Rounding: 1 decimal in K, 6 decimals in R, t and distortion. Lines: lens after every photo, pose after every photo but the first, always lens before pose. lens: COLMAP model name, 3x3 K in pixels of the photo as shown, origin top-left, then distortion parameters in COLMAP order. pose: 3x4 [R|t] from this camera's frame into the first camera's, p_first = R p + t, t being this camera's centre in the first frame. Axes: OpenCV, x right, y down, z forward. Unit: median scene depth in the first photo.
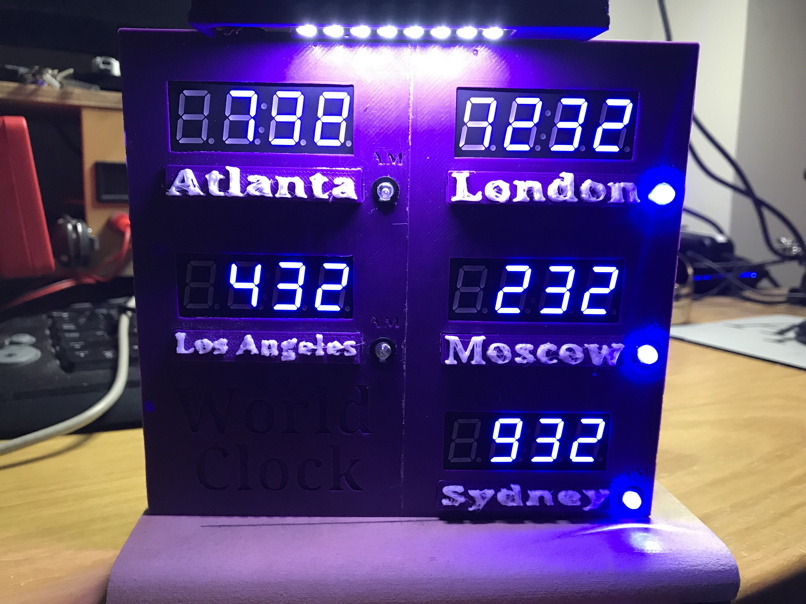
lens RADIAL K [[668.9, 0, 403.0], [0, 668.9, 302.0], [0, 0, 1]] dist [0.004862, -0.205244]
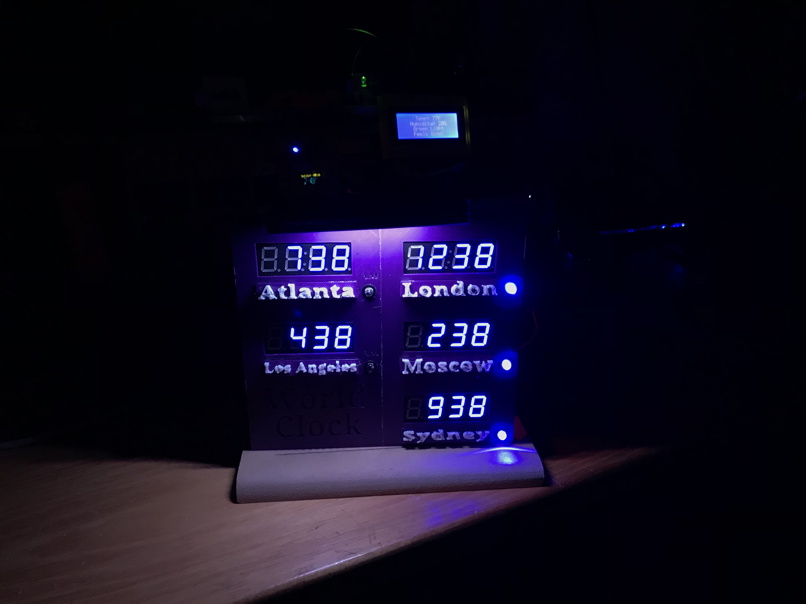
lens RADIAL K [[668.9, 0, 403.0], [0, 668.9, 302.0], [0, 0, 1]] dist [0.004862, -0.205244]
pose [[0.999422, -0.029029, 0.017698, 0.036808], [0.025843, 0.986883, 0.159357, -0.430495], [-0.022092, -0.158808, 0.987062, -0.912479]]
